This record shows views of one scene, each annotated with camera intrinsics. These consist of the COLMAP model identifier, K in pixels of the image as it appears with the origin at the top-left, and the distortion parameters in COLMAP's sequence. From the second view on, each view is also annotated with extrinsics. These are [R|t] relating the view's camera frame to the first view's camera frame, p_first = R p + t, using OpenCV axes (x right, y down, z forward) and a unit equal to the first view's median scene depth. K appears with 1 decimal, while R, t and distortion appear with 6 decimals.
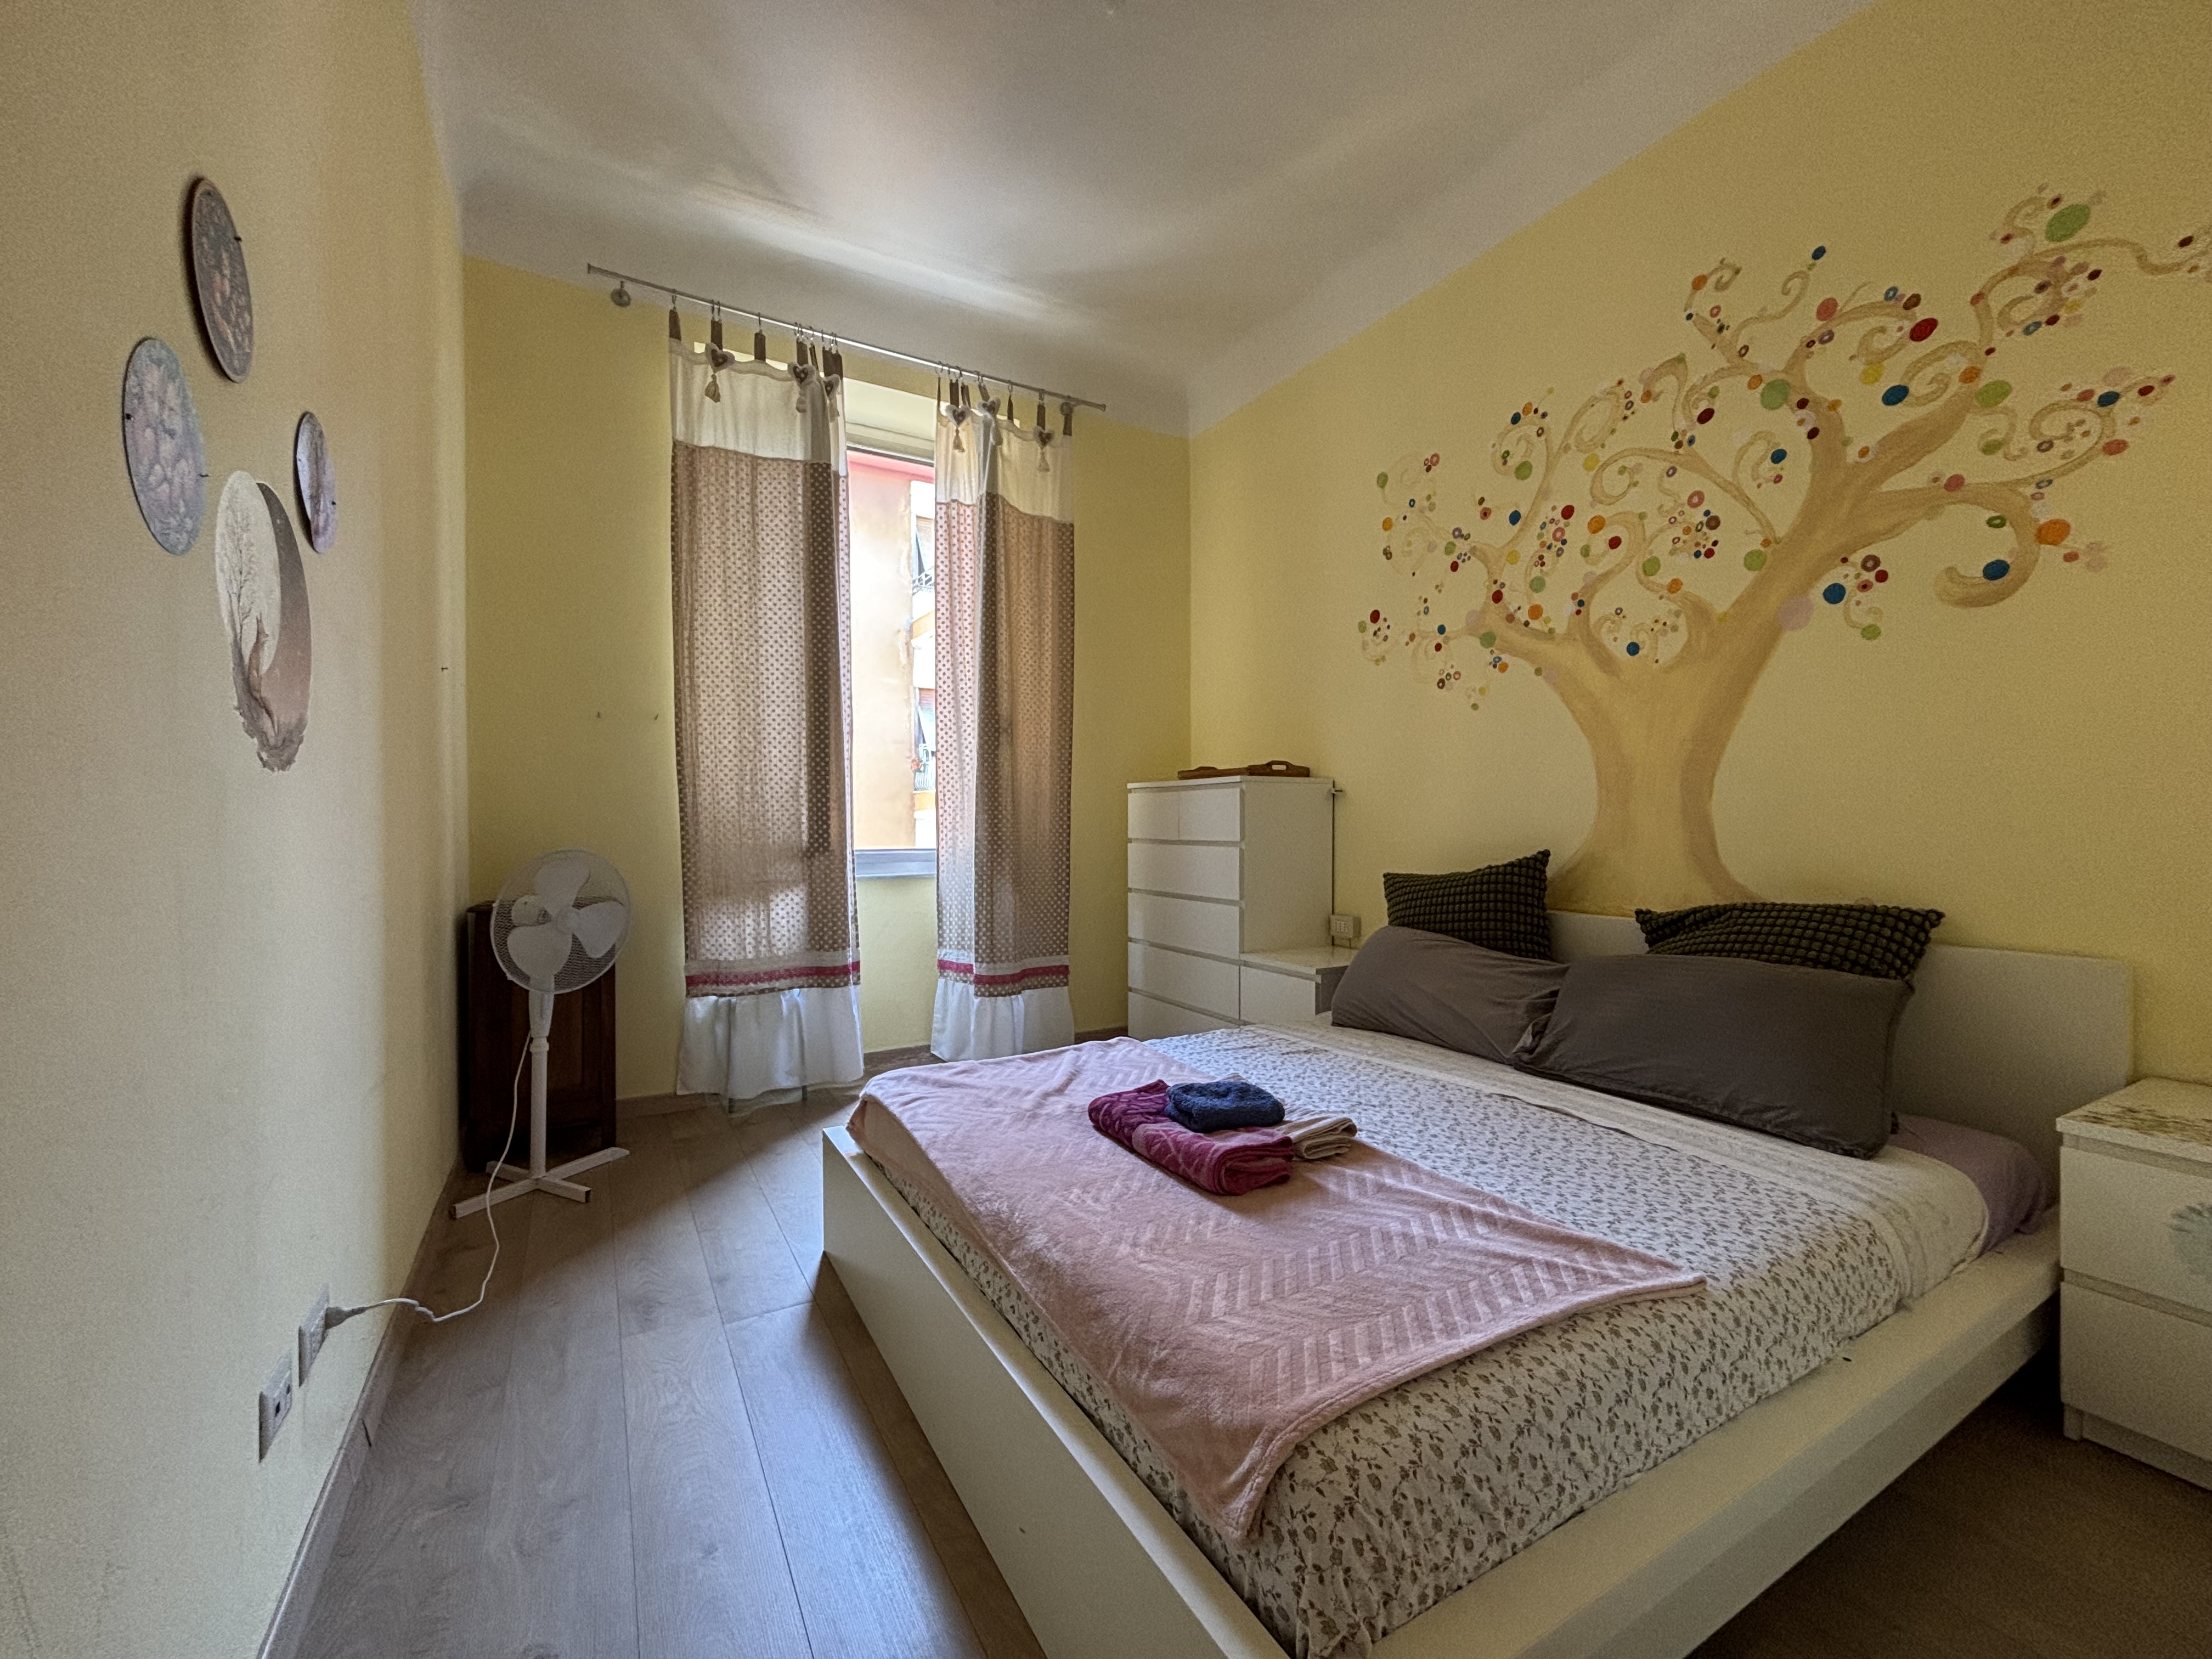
lens RADIAL K [[893.1, 0, 1107.7], [0, 893.1, 829.5], [0, 0, 1]] dist [-0.002450, 0.001150]
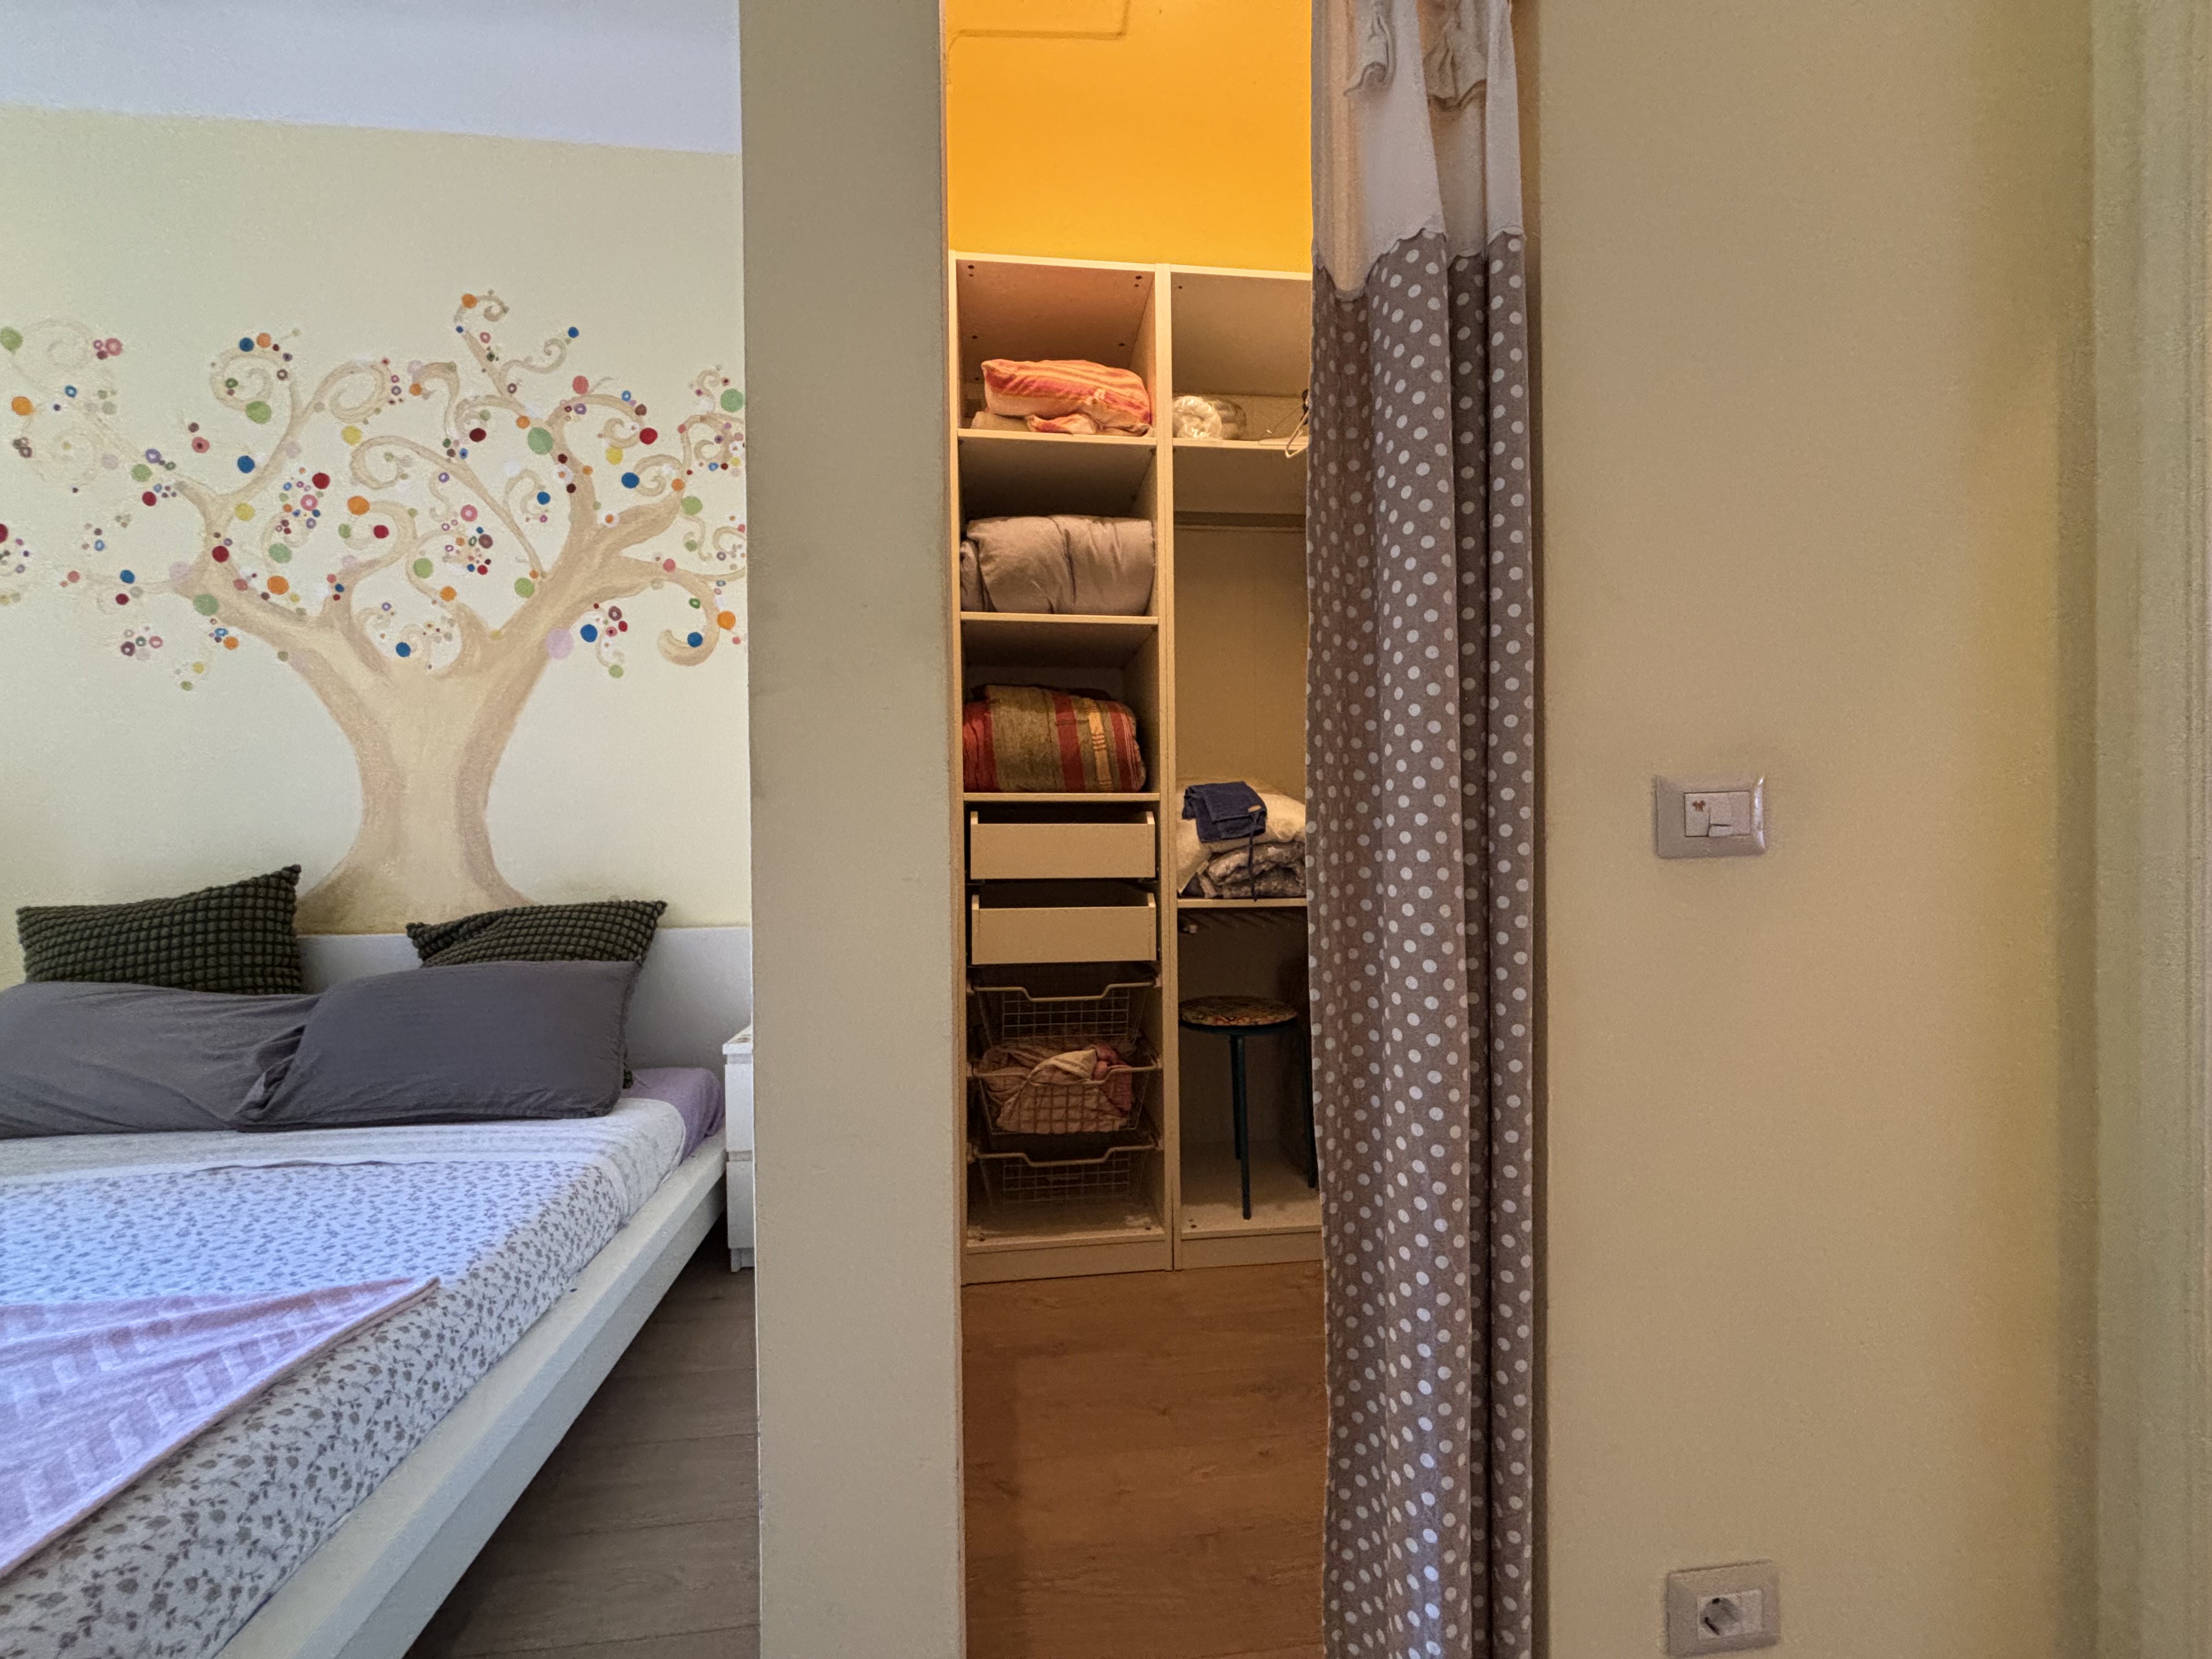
lens RADIAL K [[893.1, 0, 1097.5], [0, 893.1, 830.0], [0, 0, 1]] dist [-0.002450, 0.001150]
pose [[0.402749, -0.002863, 0.915306, 0.022363], [0.013041, 0.999912, -0.002610, 0.001666], [-0.915217, 0.012987, 0.402751, -0.063680]]
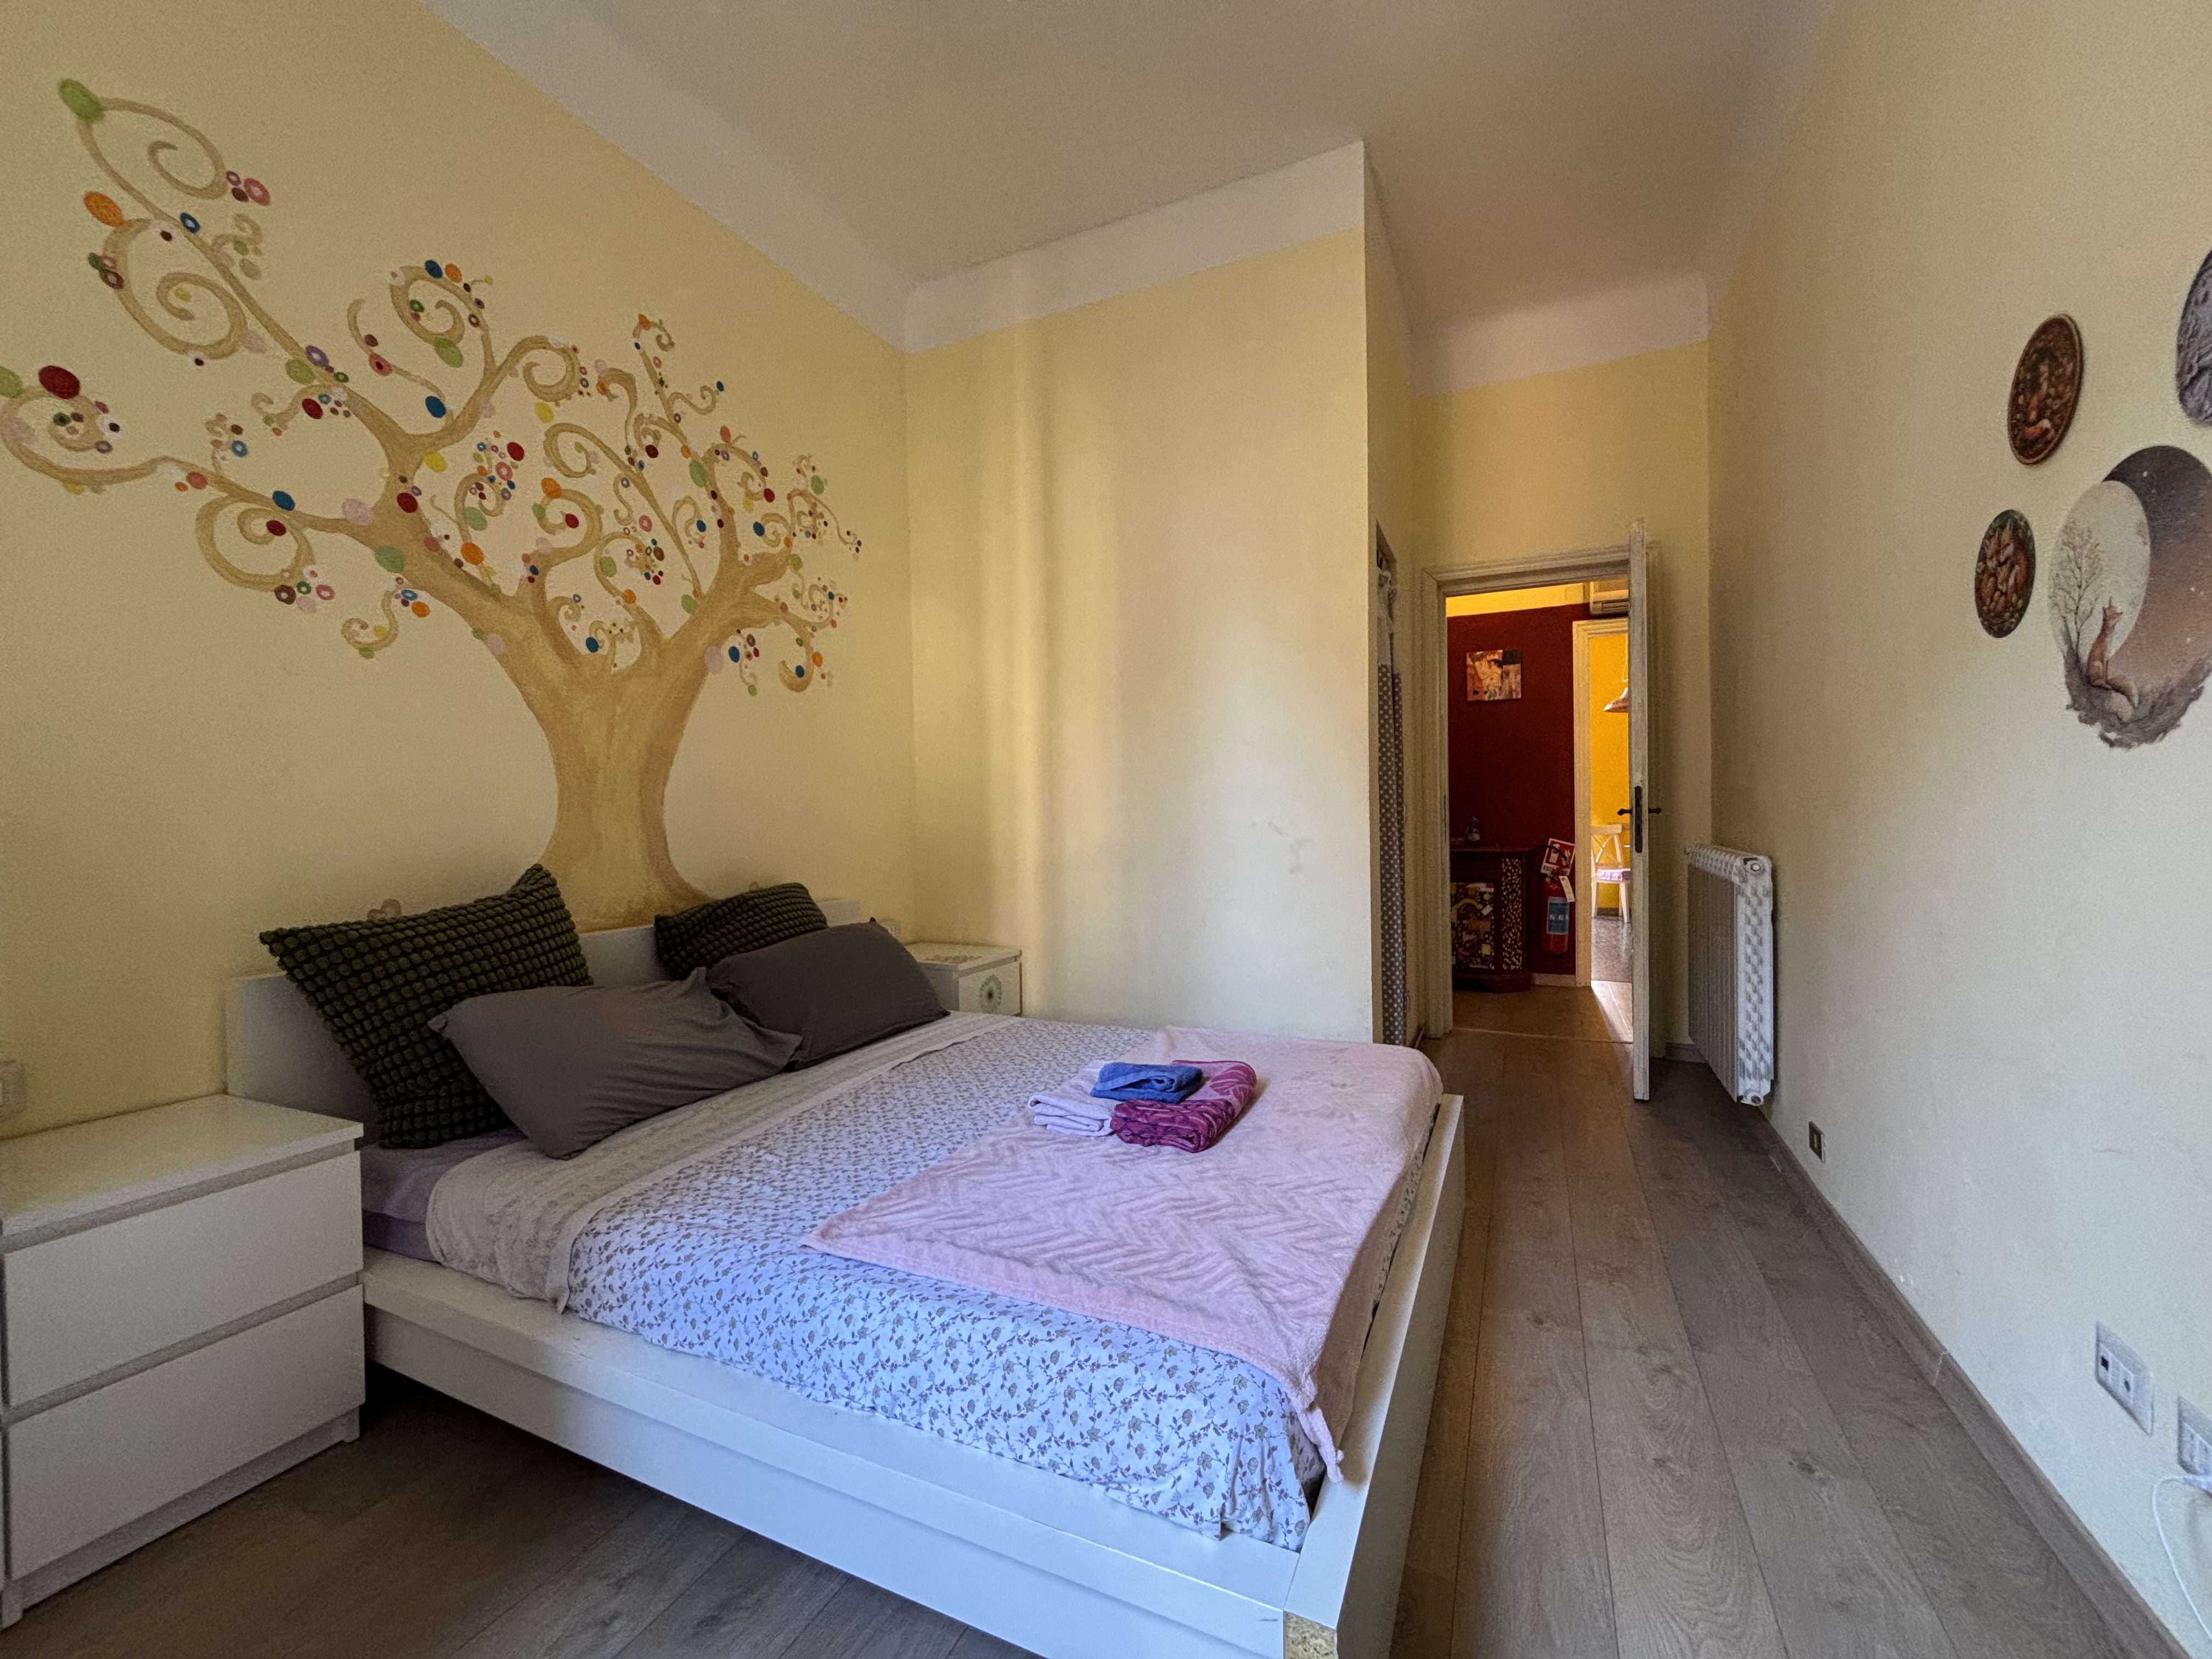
lens RADIAL K [[893.1, 0, 1106.0], [0, 893.1, 827.2], [0, 0, 1]] dist [-0.002450, 0.001150]
pose [[-0.561813, 0.005221, 0.827248, -0.581690], [0.022890, 0.999695, 0.009237, -0.007675], [-0.826947, 0.024125, -0.561761, 1.282129]]
